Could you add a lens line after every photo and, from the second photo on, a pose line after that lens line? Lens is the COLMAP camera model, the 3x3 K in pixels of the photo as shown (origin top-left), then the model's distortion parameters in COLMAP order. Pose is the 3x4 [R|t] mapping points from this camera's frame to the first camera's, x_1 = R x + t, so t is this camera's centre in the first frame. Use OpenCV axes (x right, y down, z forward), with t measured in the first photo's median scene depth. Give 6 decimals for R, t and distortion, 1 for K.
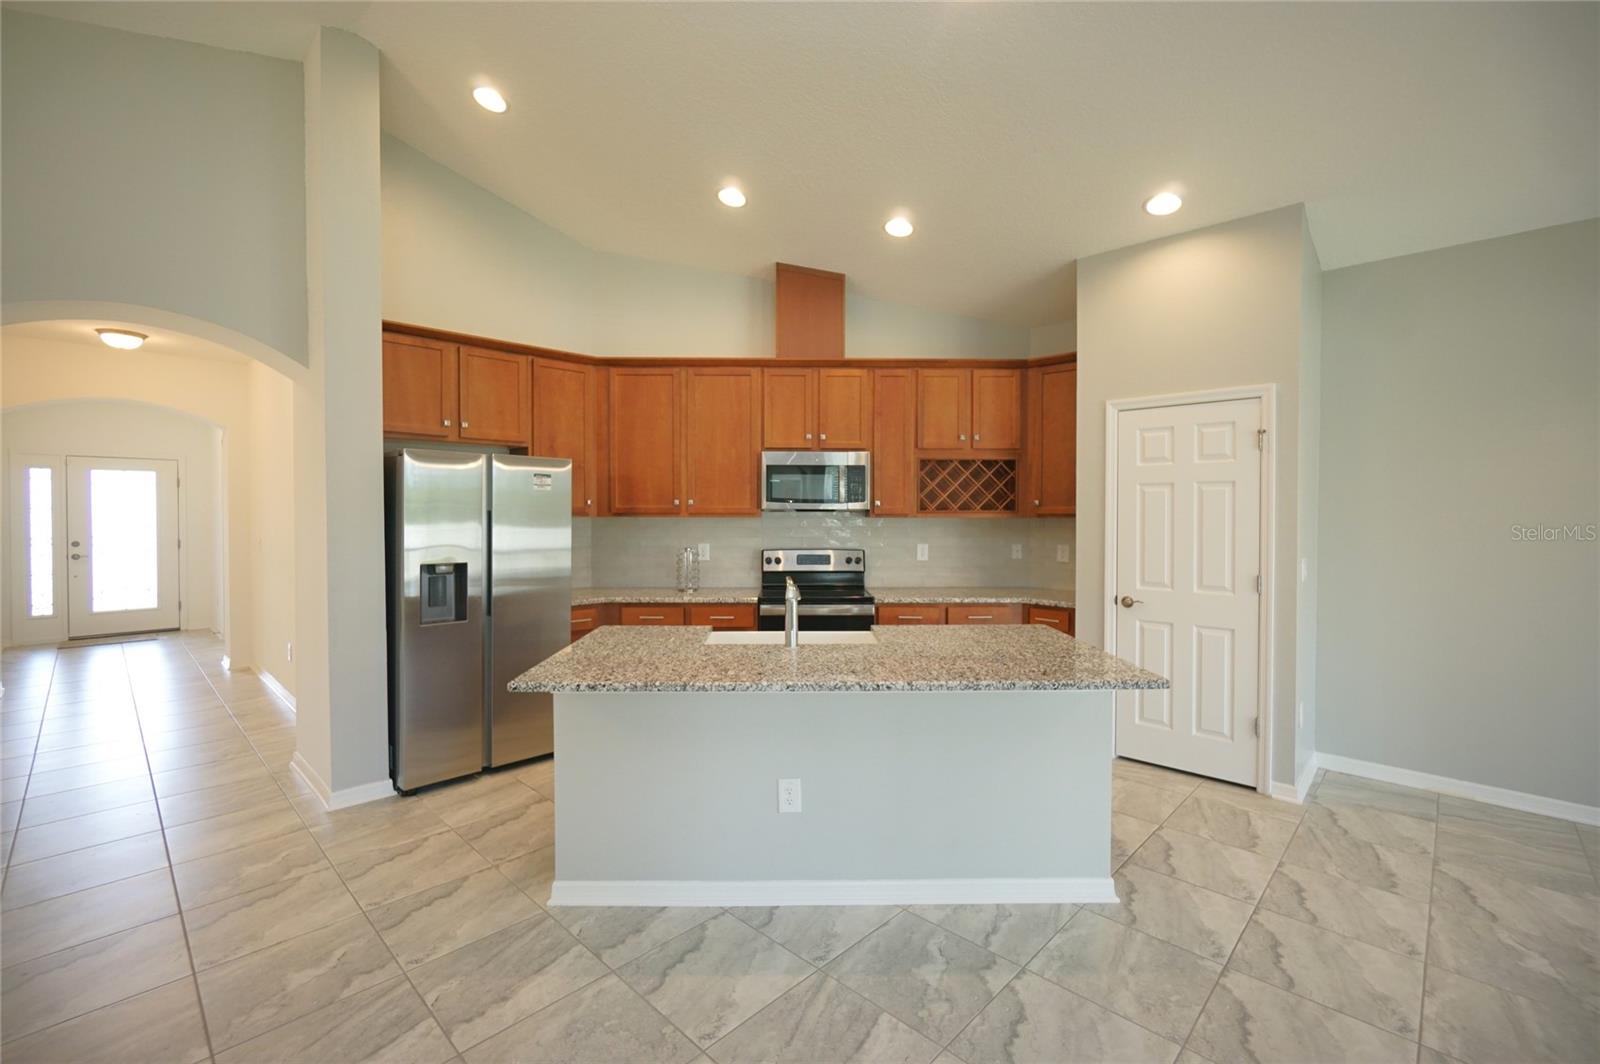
lens RADIAL K [[691.0, 0, 799.9], [0, 691.0, 524.8], [0, 0, 1]] dist [-0.006888, 0.001981]
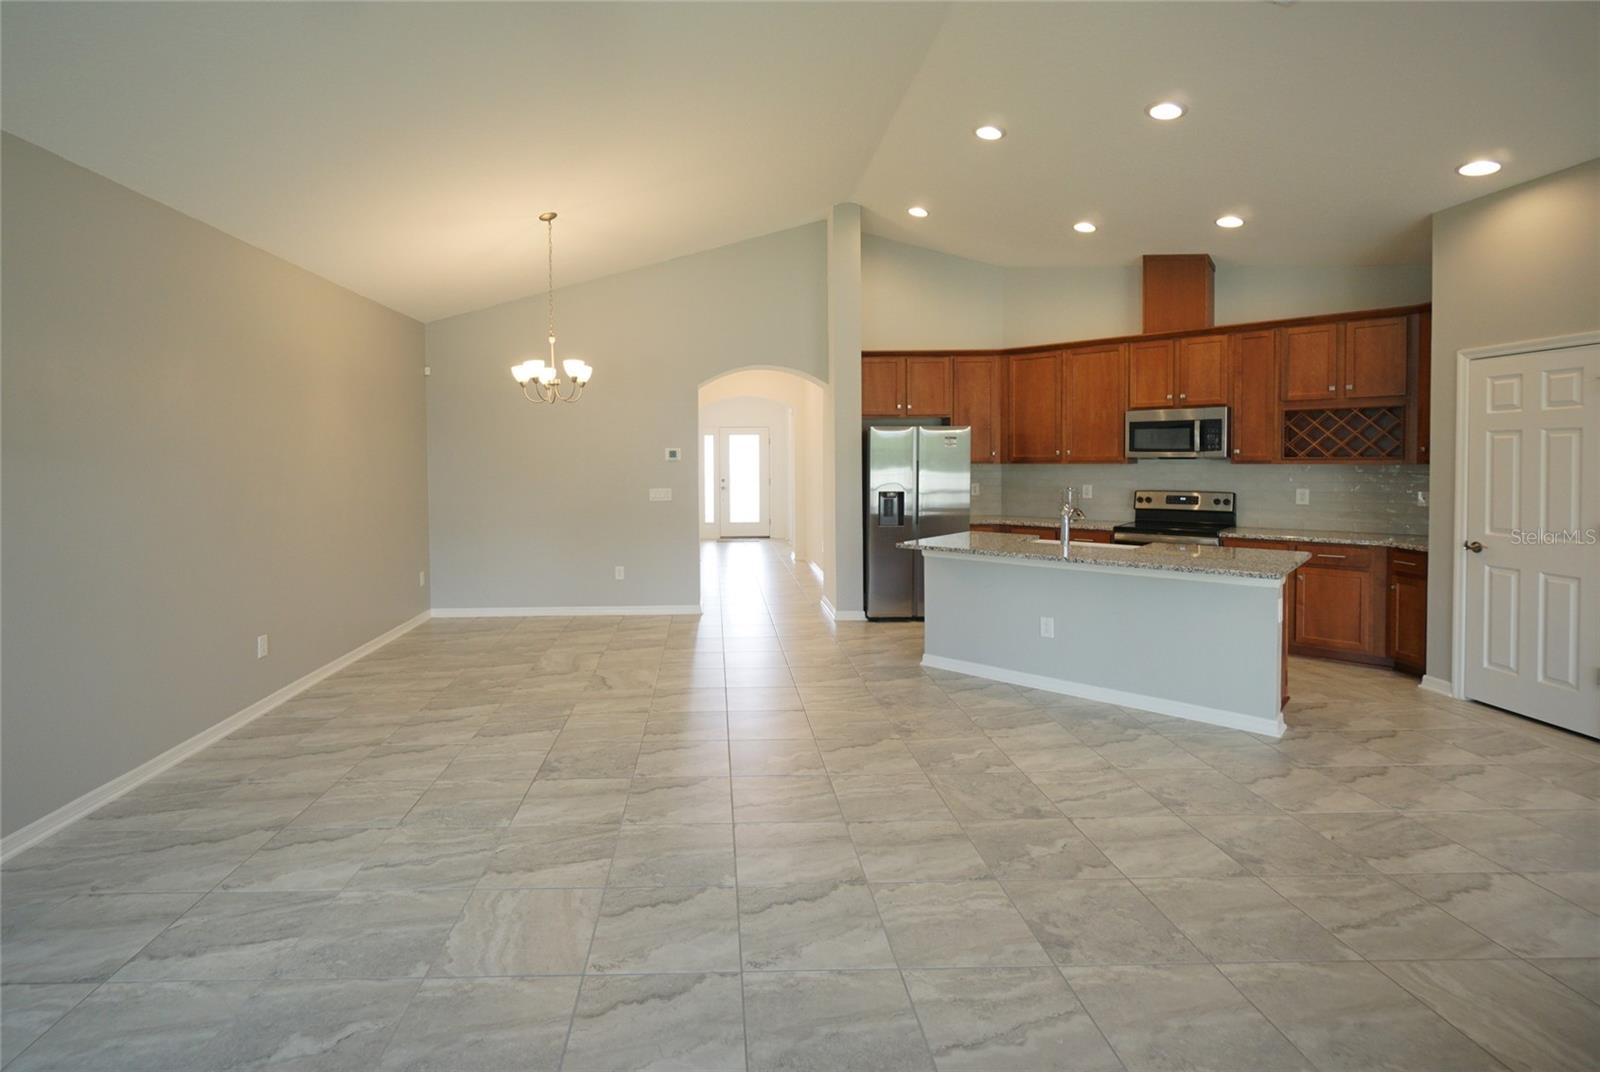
lens RADIAL K [[775.3, 0, 721.5], [0, 775.3, 479.5], [0, 0, 1]] dist [-0.004990, 0.001572]
pose [[0.705553, 0.012905, -0.708540, 0.462251], [-0.004115, 0.999892, 0.014114, 0.000367], [0.708645, -0.007042, 0.705530, -0.555023]]
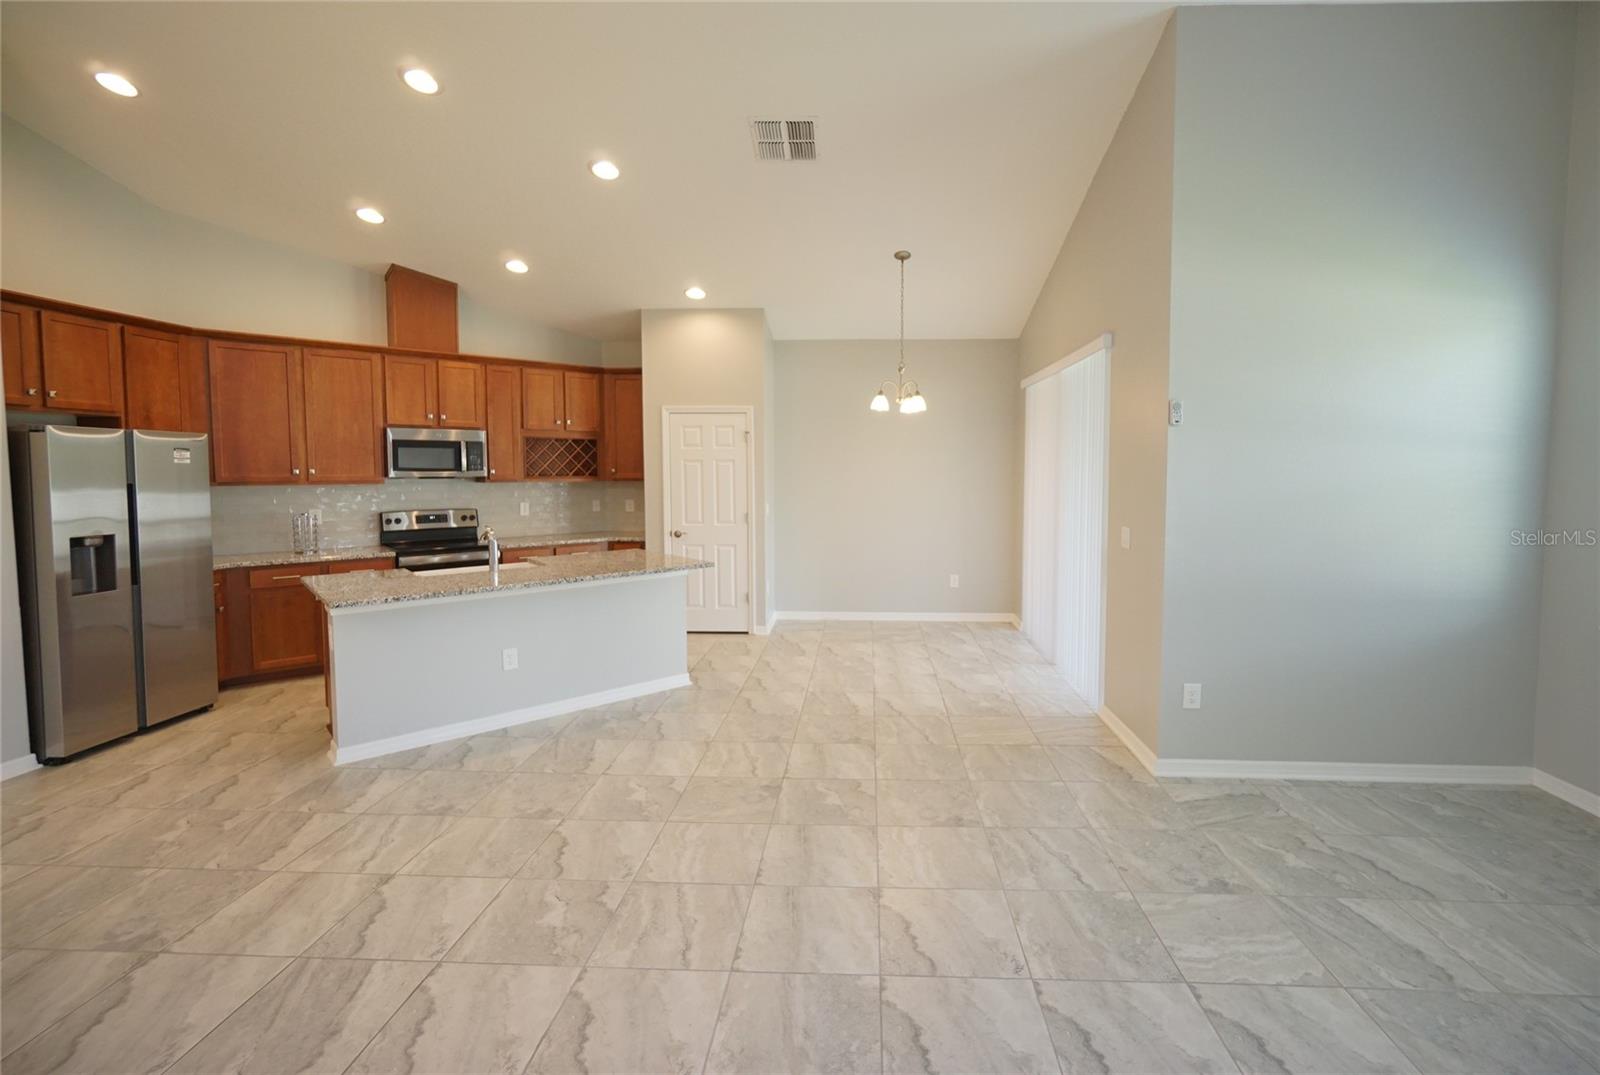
lens RADIAL K [[722.5, 0, 843.1], [0, 722.5, 508.7], [0, 0, 1]] dist [-0.007027, 0.001772]
pose [[0.743385, -0.040107, 0.667661, -0.327715], [0.013758, 0.998906, 0.044688, -0.014779], [-0.668723, -0.024035, 0.743123, -0.458069]]
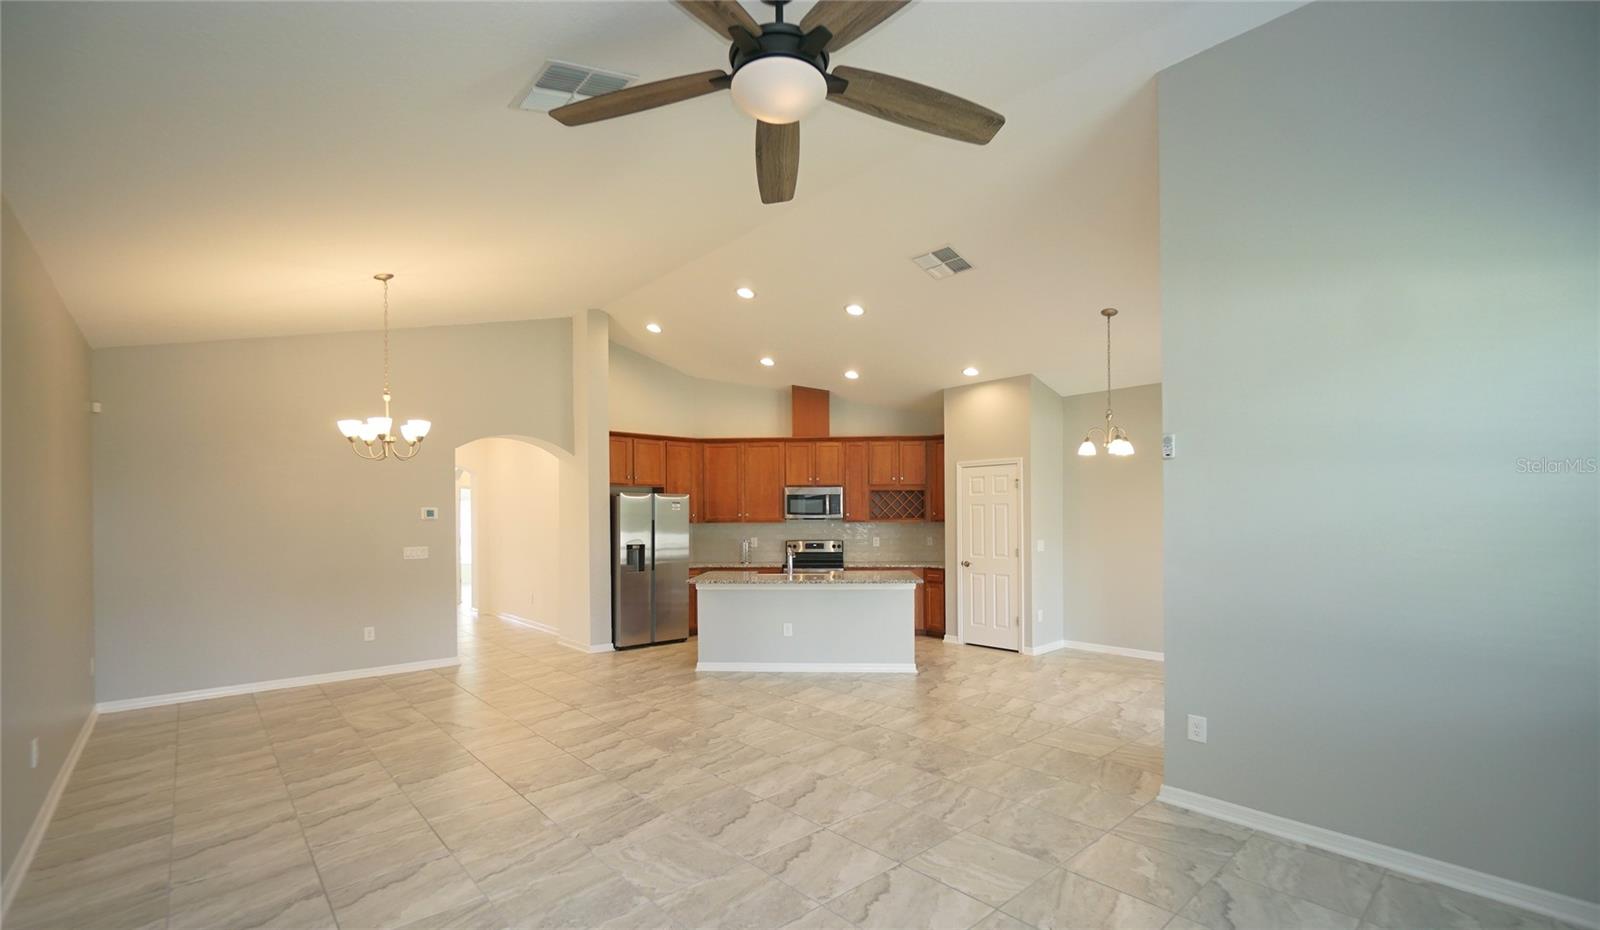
lens RADIAL K [[691.7, 0, 804.2], [0, 691.7, 524.3], [0, 0, 1]] dist [-0.000886, 0.000993]
pose [[0.997809, -0.006754, -0.065811, 0.131176], [0.005995, 0.999913, -0.011727, 0.017402], [0.065885, 0.011306, 0.997763, -0.943921]]
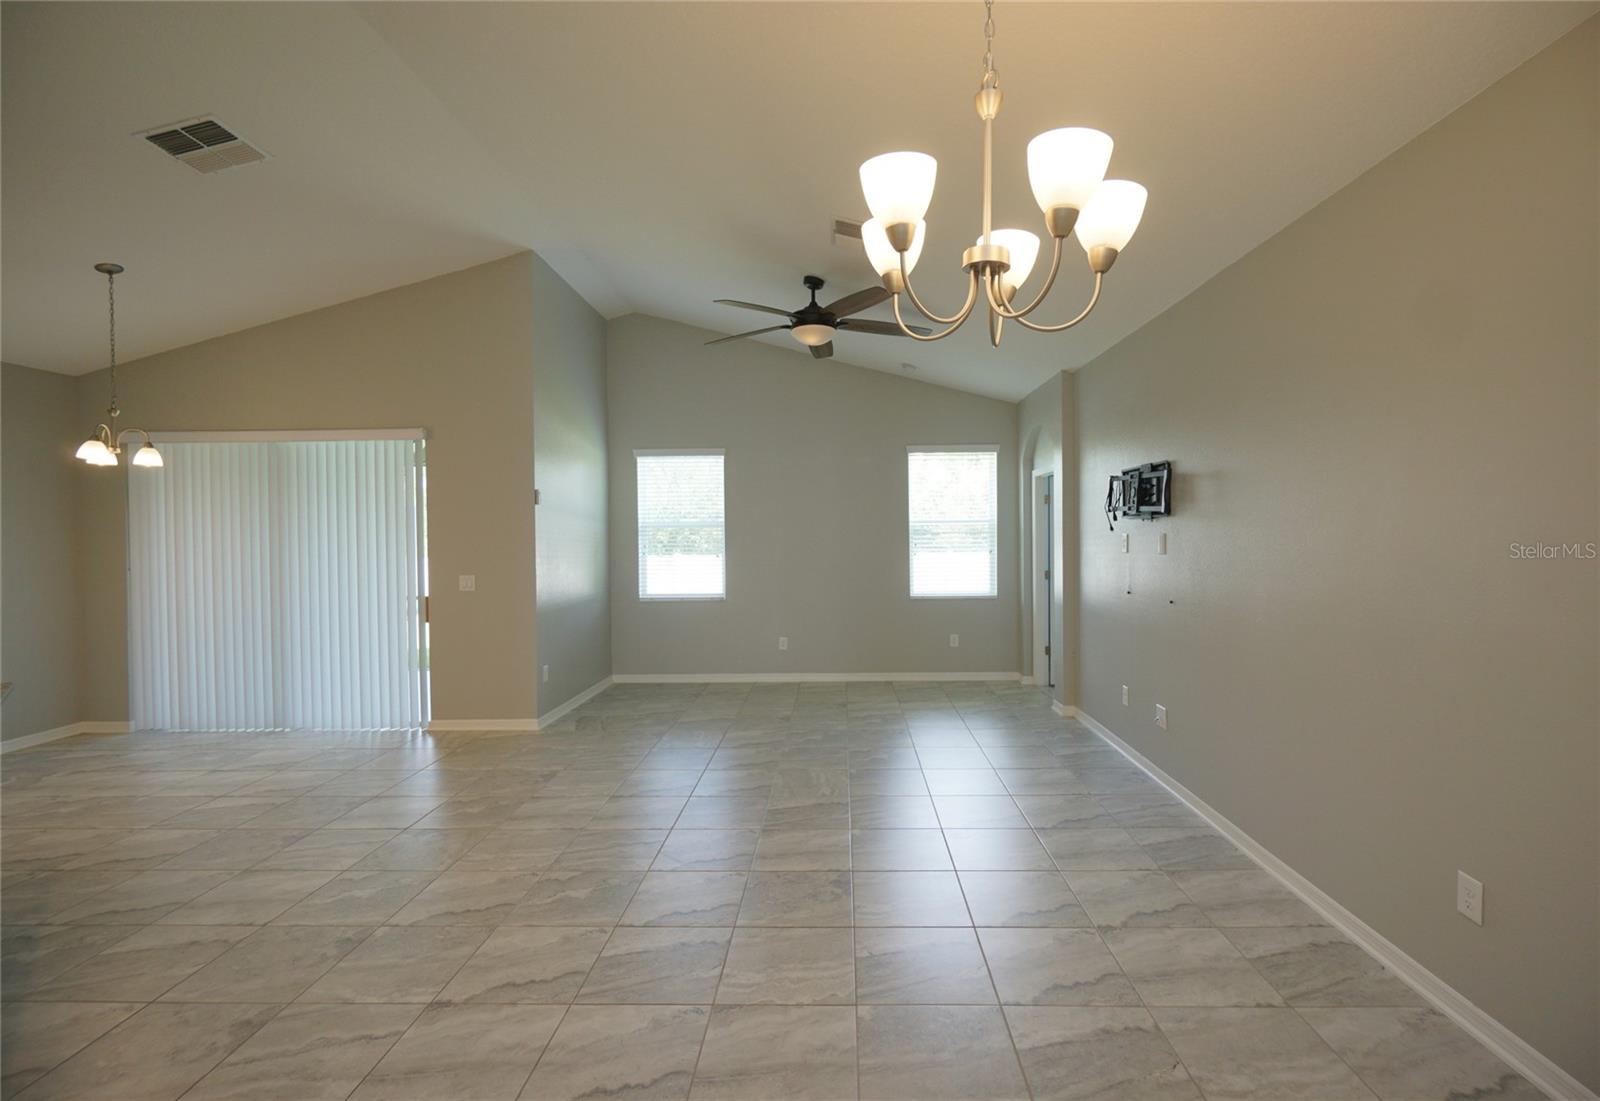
lens RADIAL K [[714.0, 0, 824.0], [0, 714.0, 530.9], [0, 0, 1]] dist [0.016490, -0.000205]
pose [[-0.681451, 0.009509, 0.731802, -0.814810], [0.024145, 0.999663, 0.009494, -0.020839], [-0.731466, 0.024139, -0.681451, 0.422110]]
